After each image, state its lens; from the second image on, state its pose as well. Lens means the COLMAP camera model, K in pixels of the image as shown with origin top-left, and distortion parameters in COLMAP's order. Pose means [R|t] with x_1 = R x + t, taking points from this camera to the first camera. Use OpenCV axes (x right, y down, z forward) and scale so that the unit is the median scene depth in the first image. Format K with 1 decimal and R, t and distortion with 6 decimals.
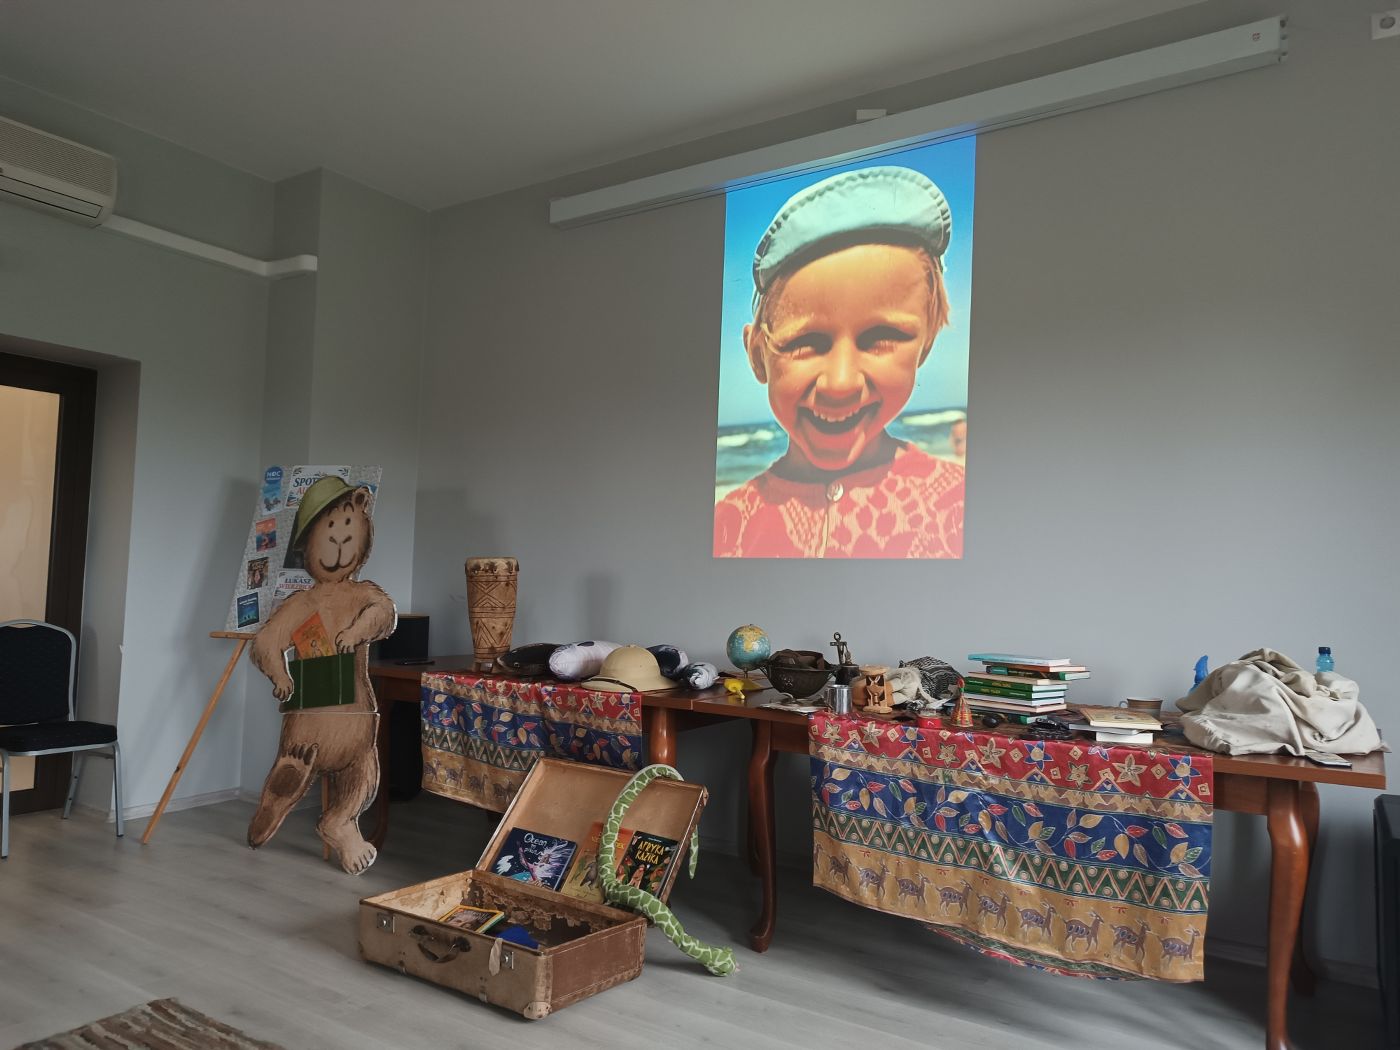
lens RADIAL K [[991.2, 0, 701.1], [0, 991.2, 504.6], [0, 0, 1]] dist [0.021423, -0.034447]
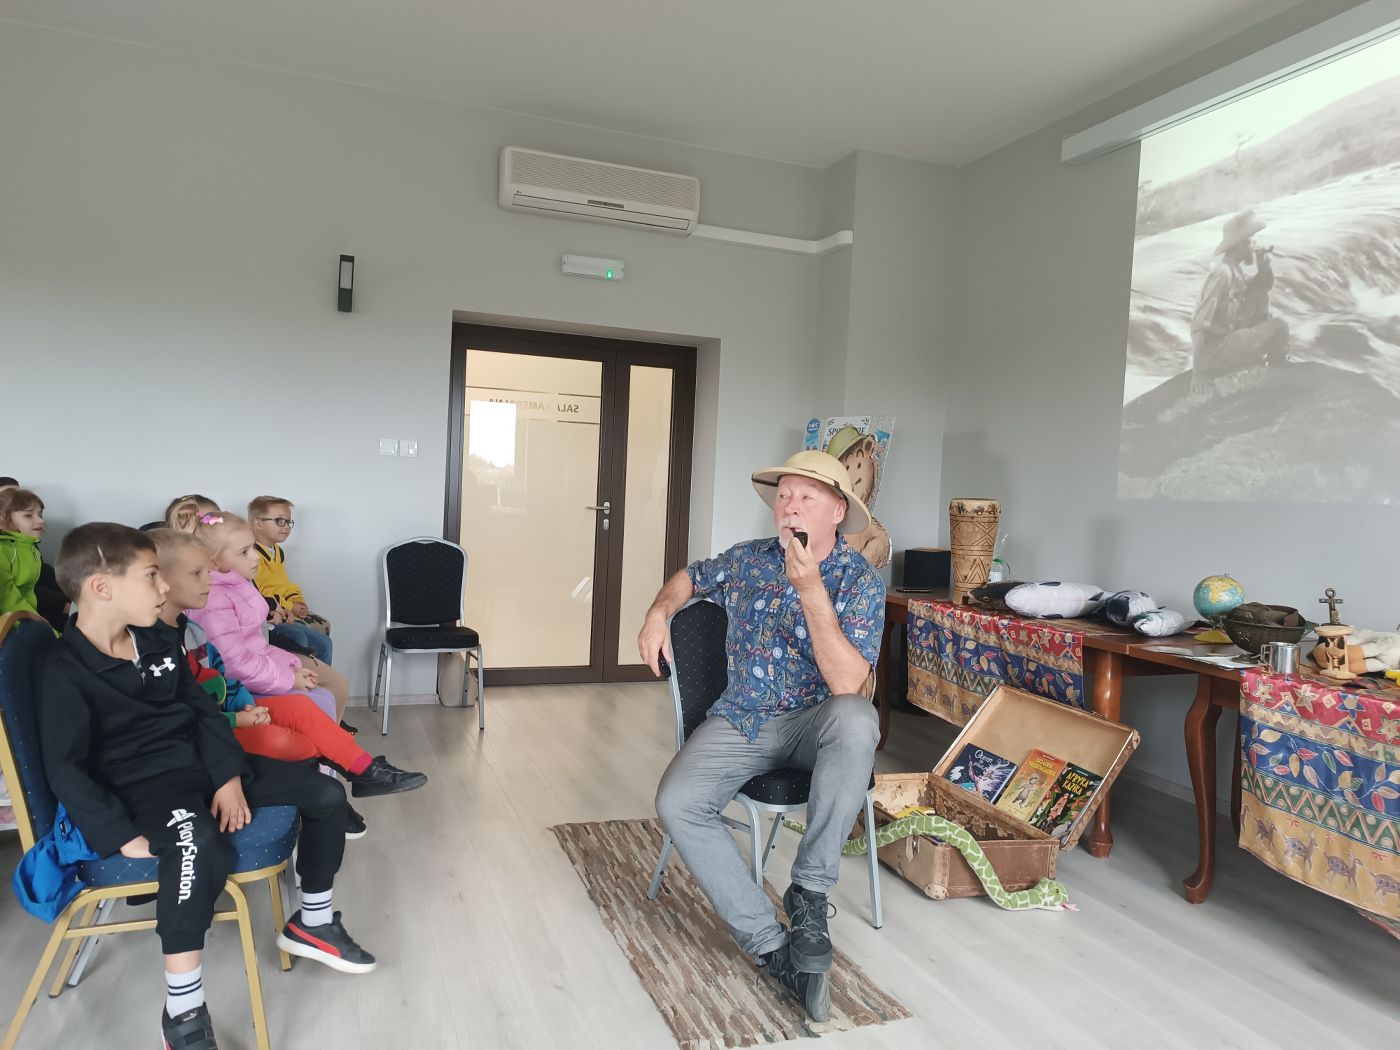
lens RADIAL K [[991.2, 0, 701.1], [0, 991.2, 504.6], [0, 0, 1]] dist [0.021423, -0.034447]
pose [[0.808551, 0.015804, -0.588213, 0.231777], [0.023224, 0.998003, 0.058738, -0.013218], [0.587967, -0.061153, 0.806570, -0.055754]]
